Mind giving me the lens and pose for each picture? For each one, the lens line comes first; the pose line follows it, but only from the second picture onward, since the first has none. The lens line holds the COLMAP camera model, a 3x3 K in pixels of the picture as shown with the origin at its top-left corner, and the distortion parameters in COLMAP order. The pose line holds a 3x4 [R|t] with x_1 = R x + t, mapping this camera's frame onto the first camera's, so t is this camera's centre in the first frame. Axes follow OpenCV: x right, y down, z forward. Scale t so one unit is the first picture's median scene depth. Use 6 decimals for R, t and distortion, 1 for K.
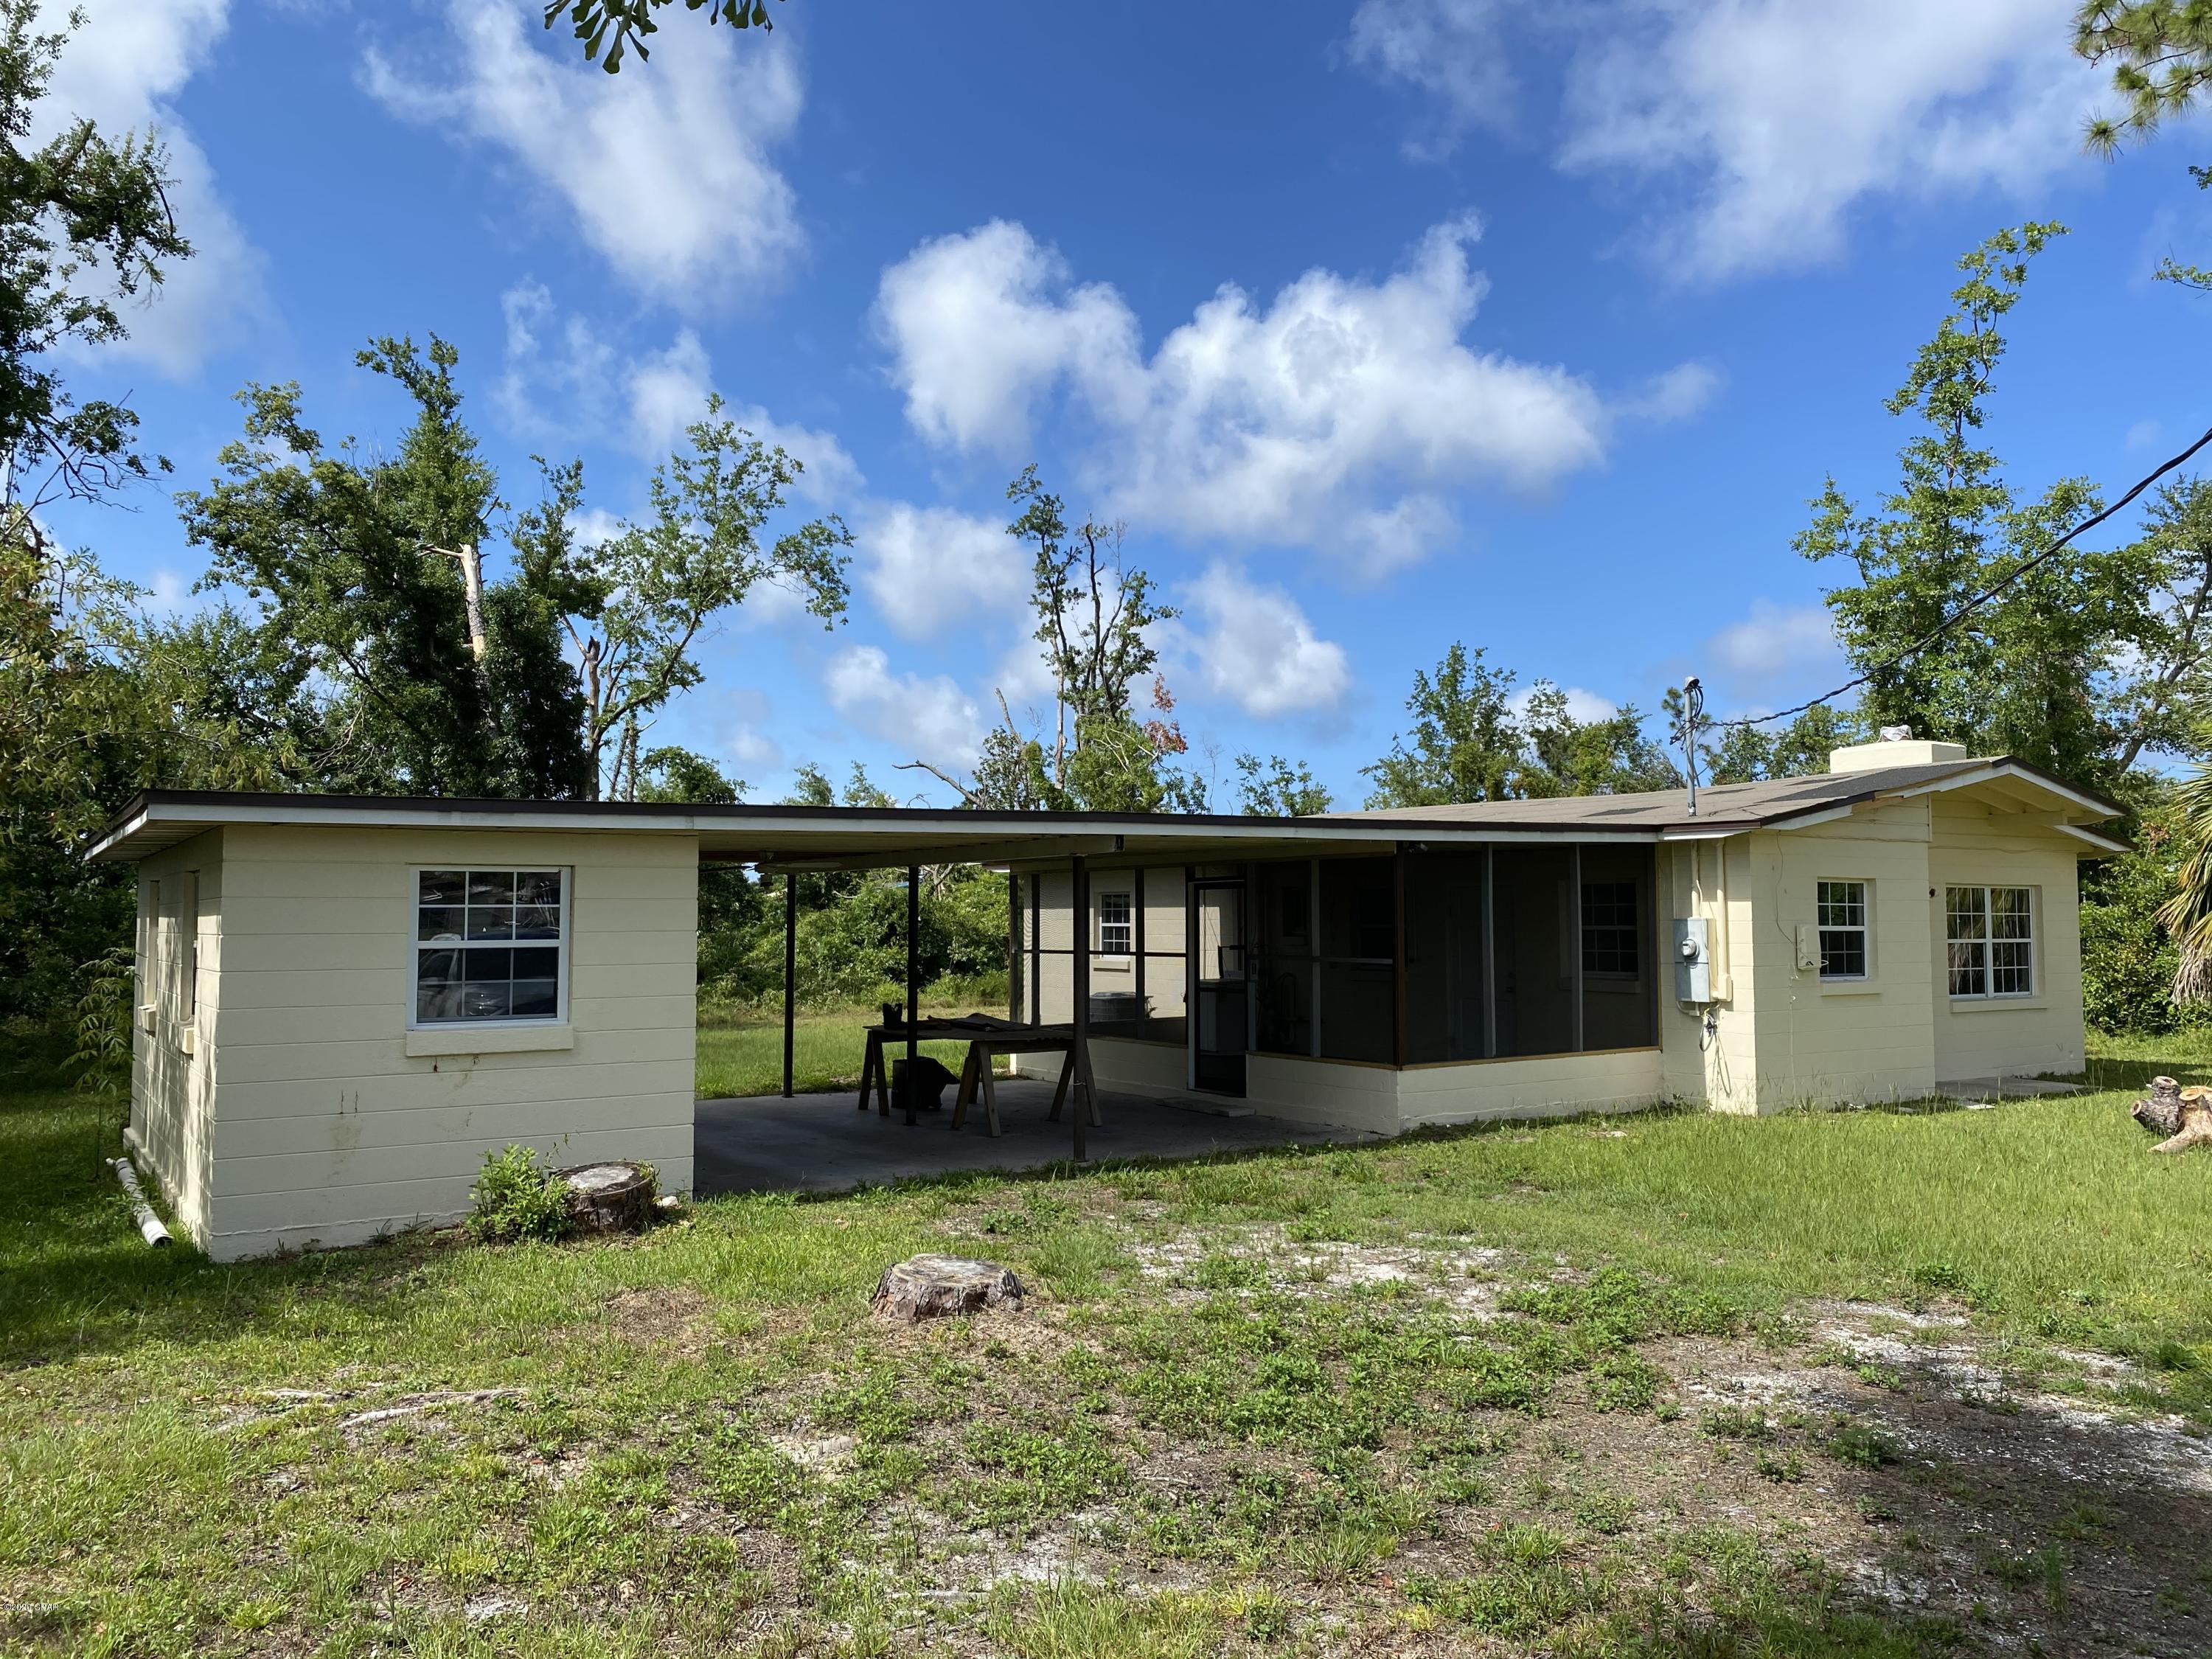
lens RADIAL K [[1704.0, 0, 1095.2], [0, 1704.0, 844.0], [0, 0, 1]] dist [0.045694, -0.060821]
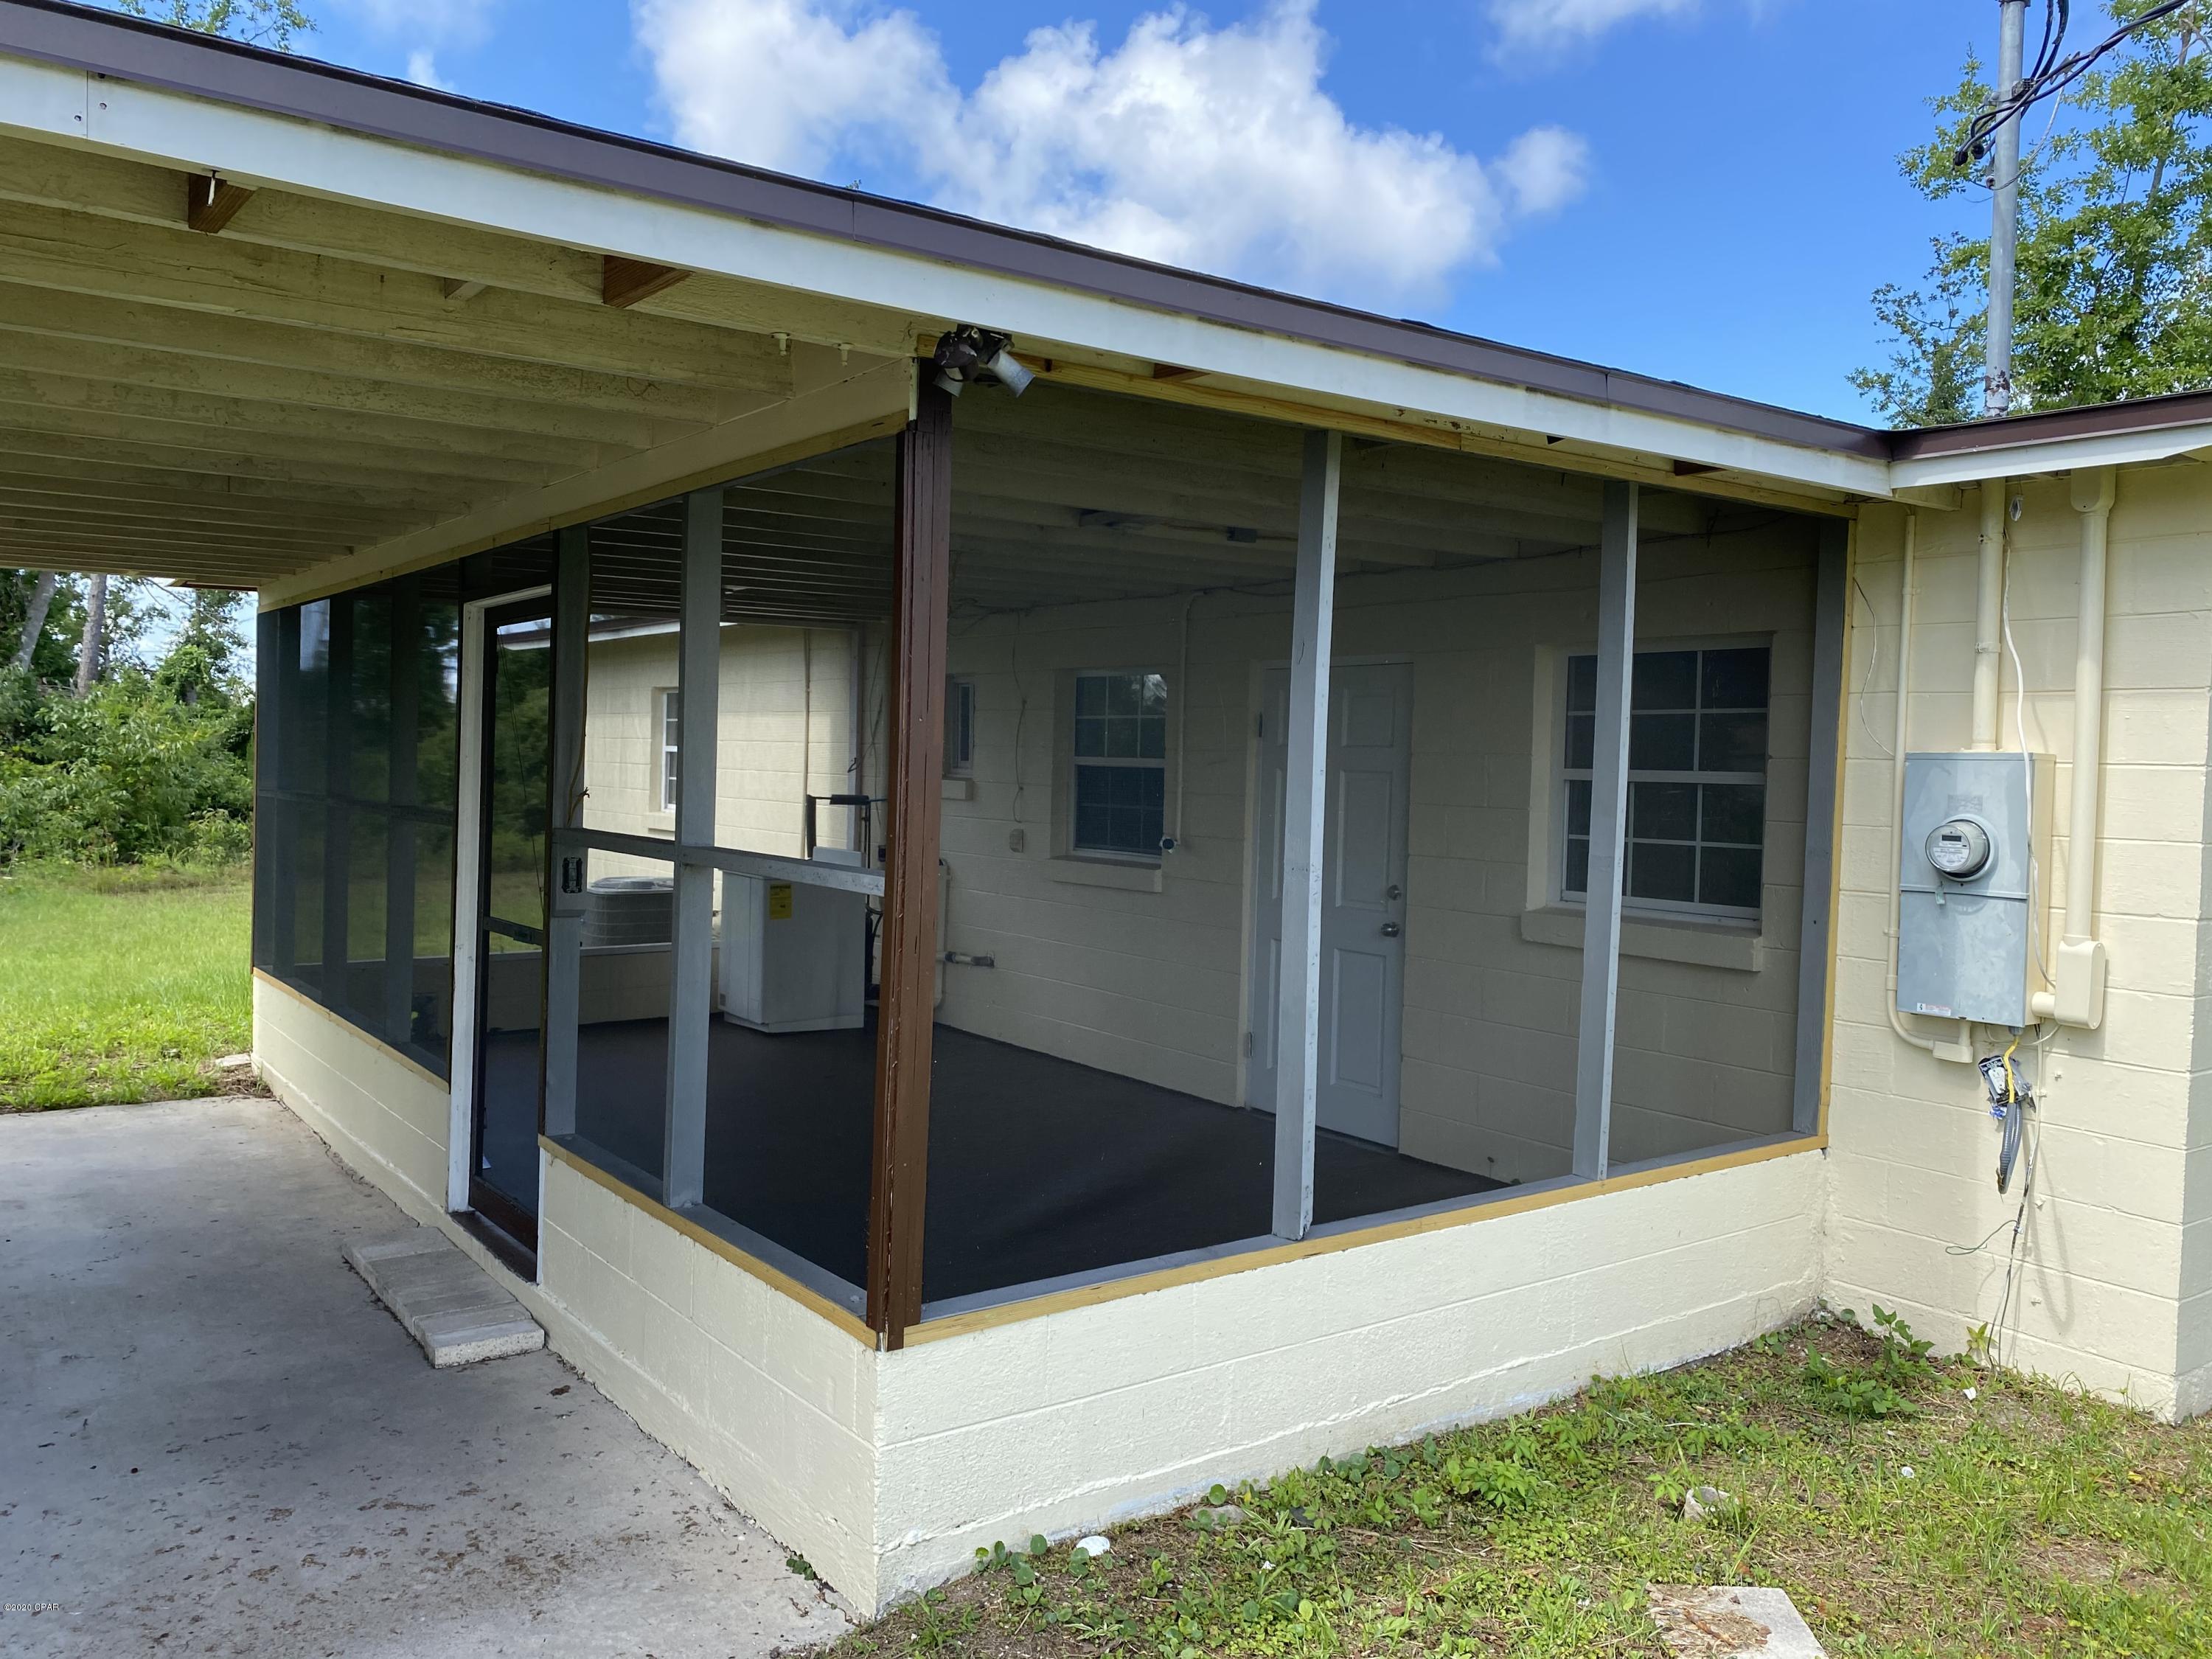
lens RADIAL K [[1668.4, 0, 1110.5], [0, 1668.4, 816.9], [0, 0, 1]] dist [0.041791, -0.073176]
pose [[0.998086, 0.031573, 0.053183, 0.091933], [-0.035397, 0.996735, 0.072570, 0.020089], [-0.050718, -0.074314, 0.995944, 0.365785]]
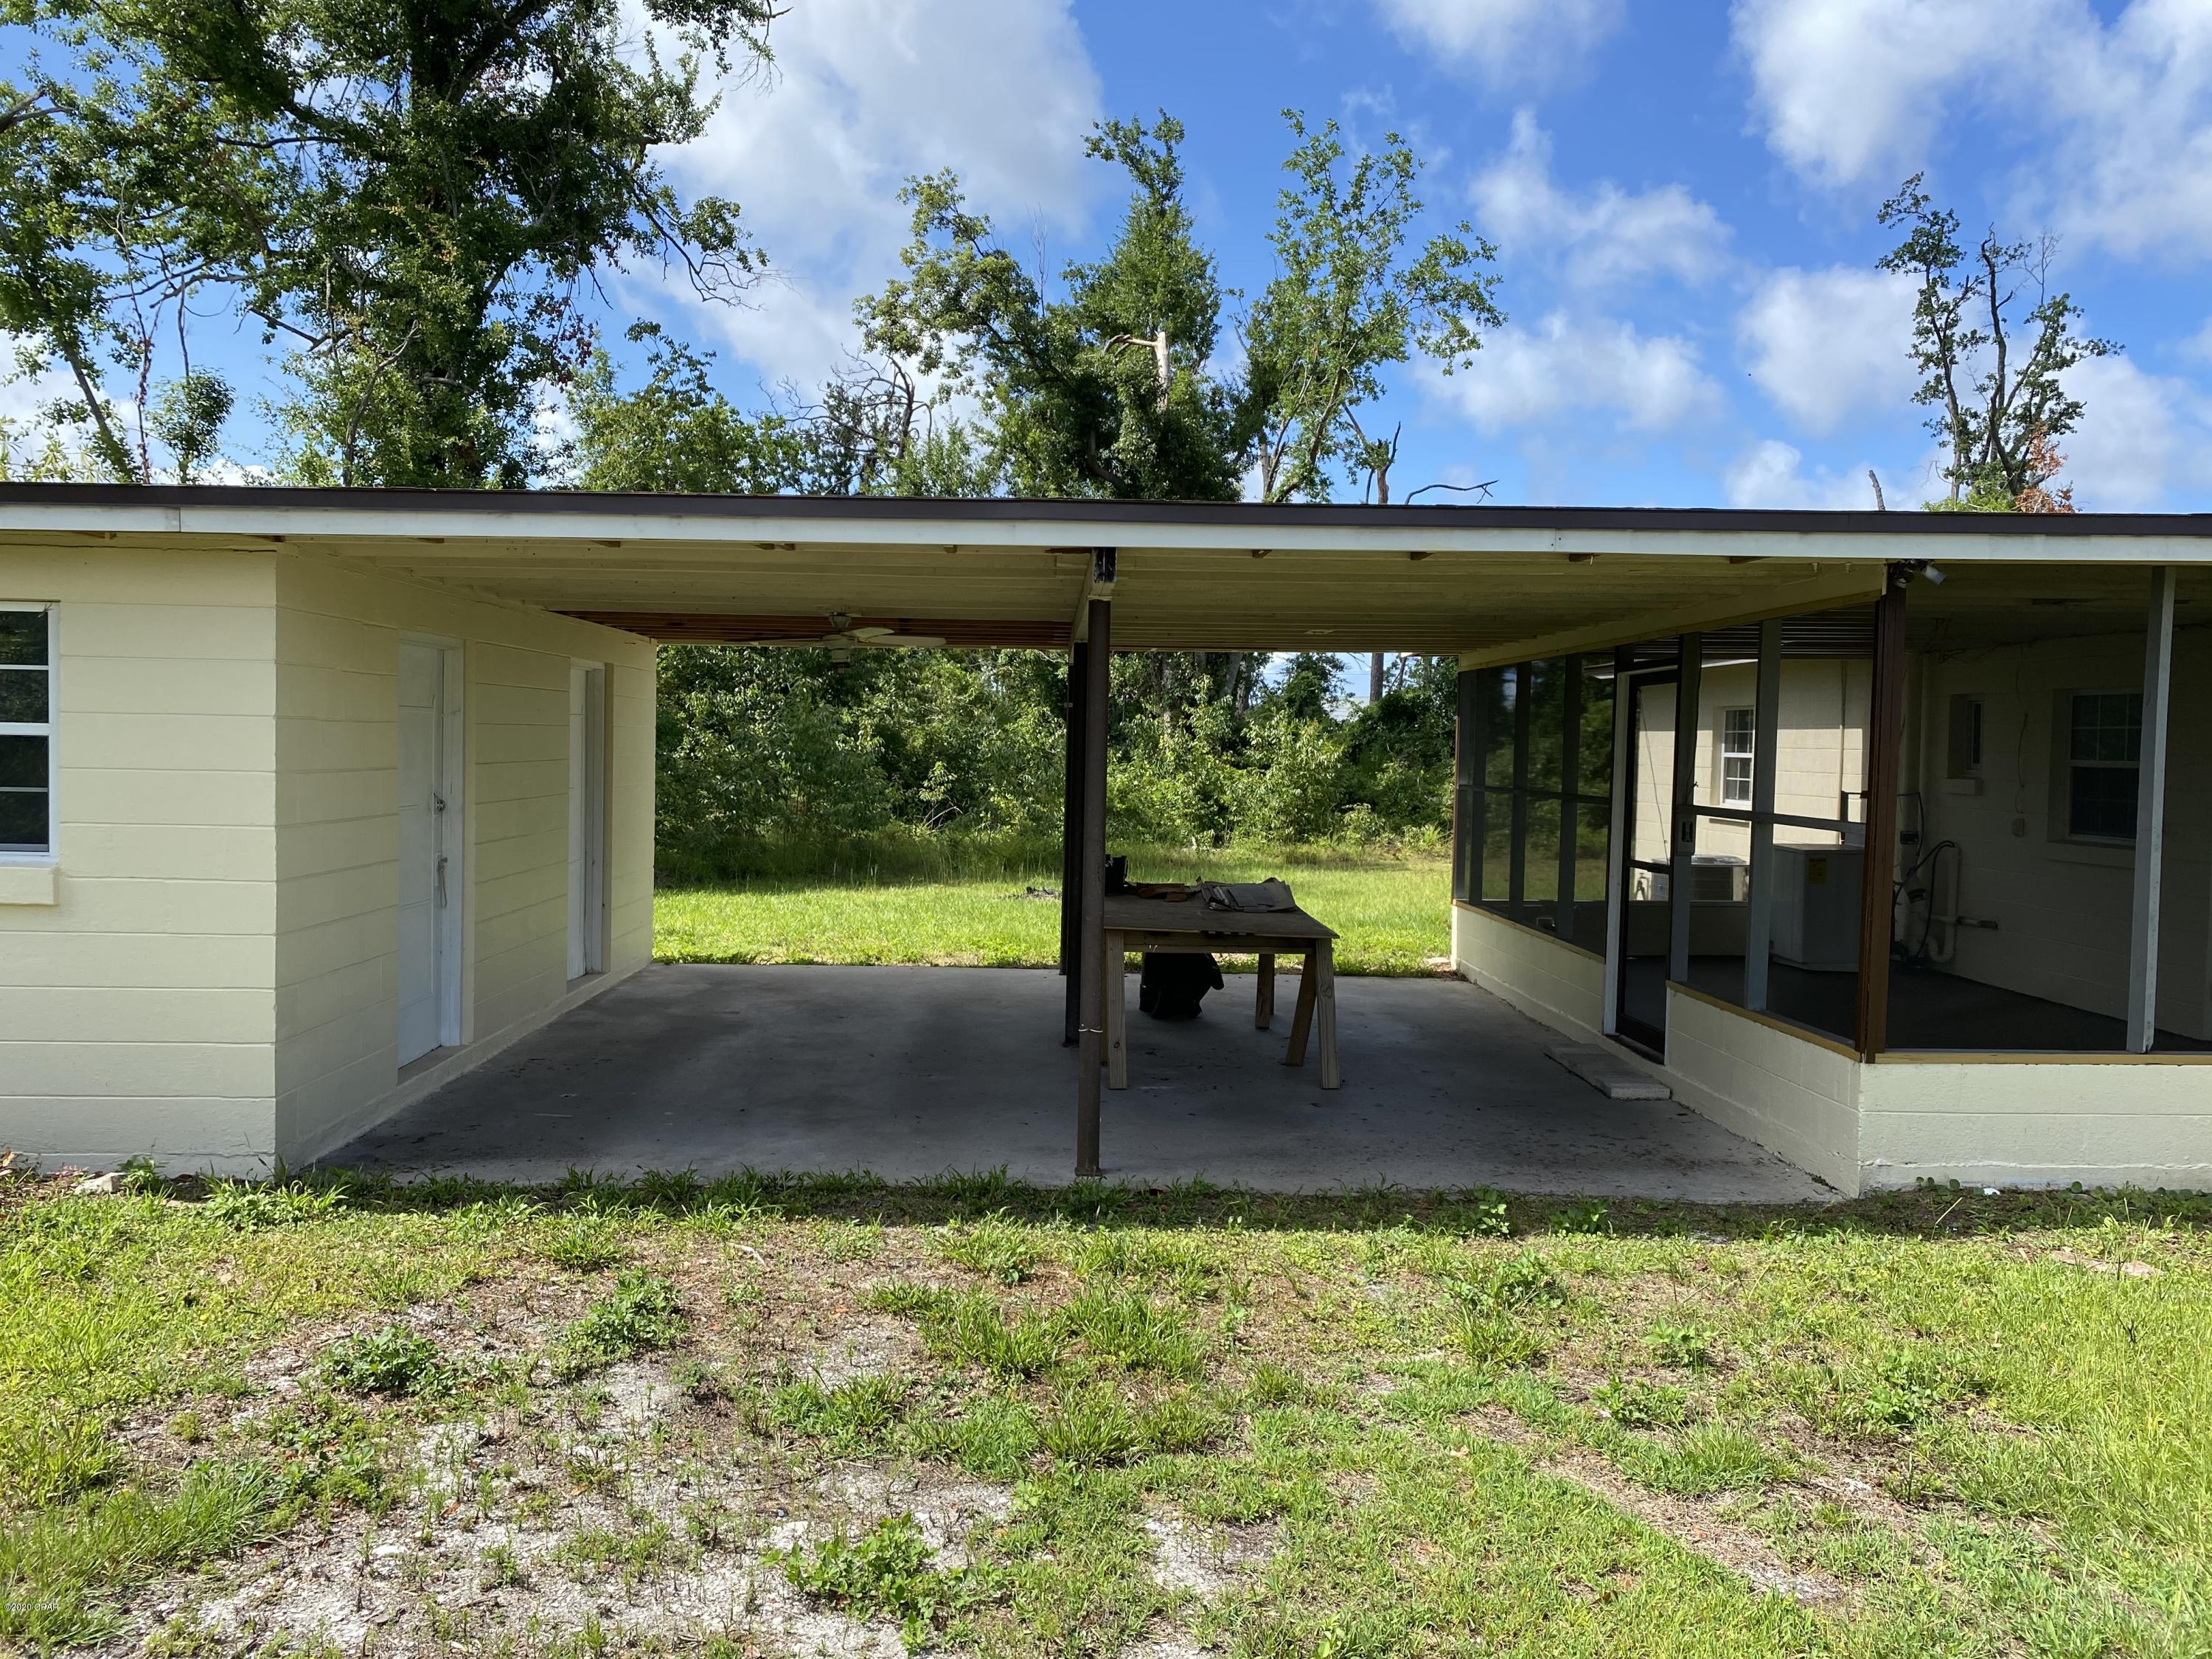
lens RADIAL K [[1697.7, 0, 1114.5], [0, 1697.7, 803.0], [0, 0, 1]] dist [0.018875, -0.008768]
pose [[0.857766, 0.039620, -0.512511, 0.112365], [-0.002007, 0.997276, 0.073736, 0.013586], [0.514036, -0.062220, 0.855509, 0.237245]]
